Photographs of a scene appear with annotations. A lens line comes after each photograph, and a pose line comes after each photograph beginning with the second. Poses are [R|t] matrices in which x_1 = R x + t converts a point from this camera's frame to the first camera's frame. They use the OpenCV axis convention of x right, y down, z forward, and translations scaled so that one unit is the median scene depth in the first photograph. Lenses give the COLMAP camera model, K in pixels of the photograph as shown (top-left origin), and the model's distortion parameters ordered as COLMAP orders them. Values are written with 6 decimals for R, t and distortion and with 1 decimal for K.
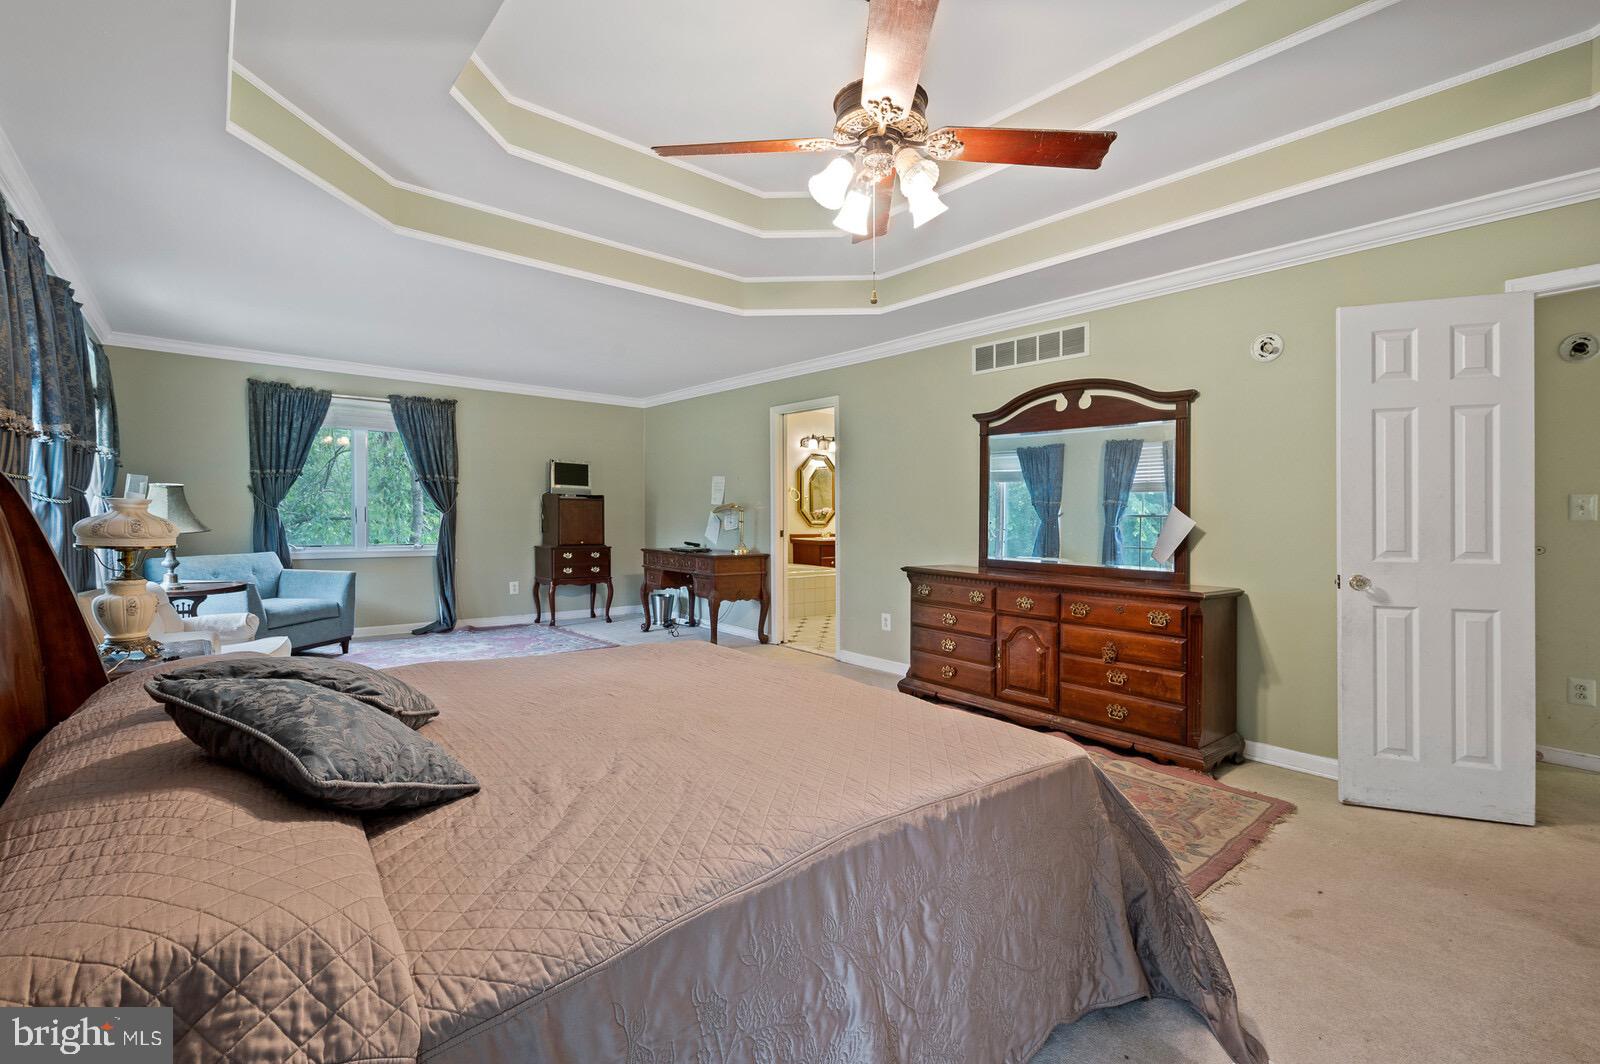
lens RADIAL K [[703.7, 0, 801.1], [0, 703.7, 521.6], [0, 0, 1]] dist [-0.006058, -0.000091]
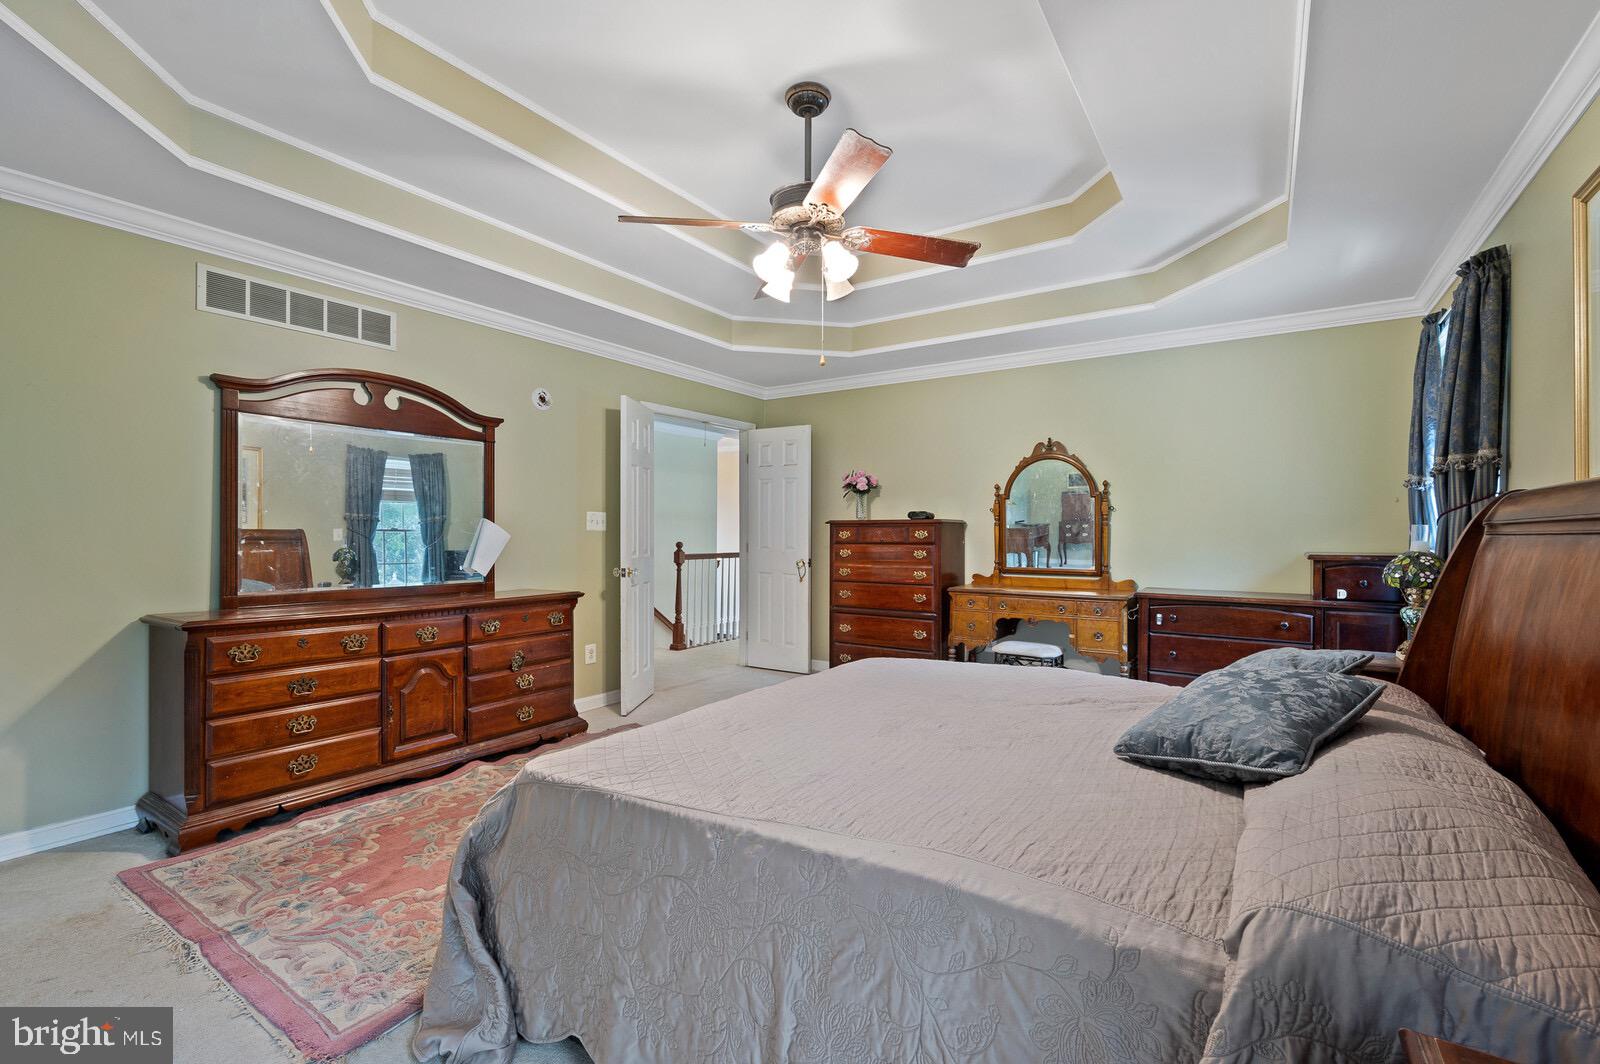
lens RADIAL K [[703.7, 0, 800.8], [0, 703.7, 529.5], [0, 0, 1]] dist [-0.006058, -0.000091]
pose [[-0.277995, -0.002445, 0.960579, -0.522954], [0.010817, 0.999925, 0.005675, -0.008453], [-0.960522, 0.011968, -0.277948, 0.670740]]
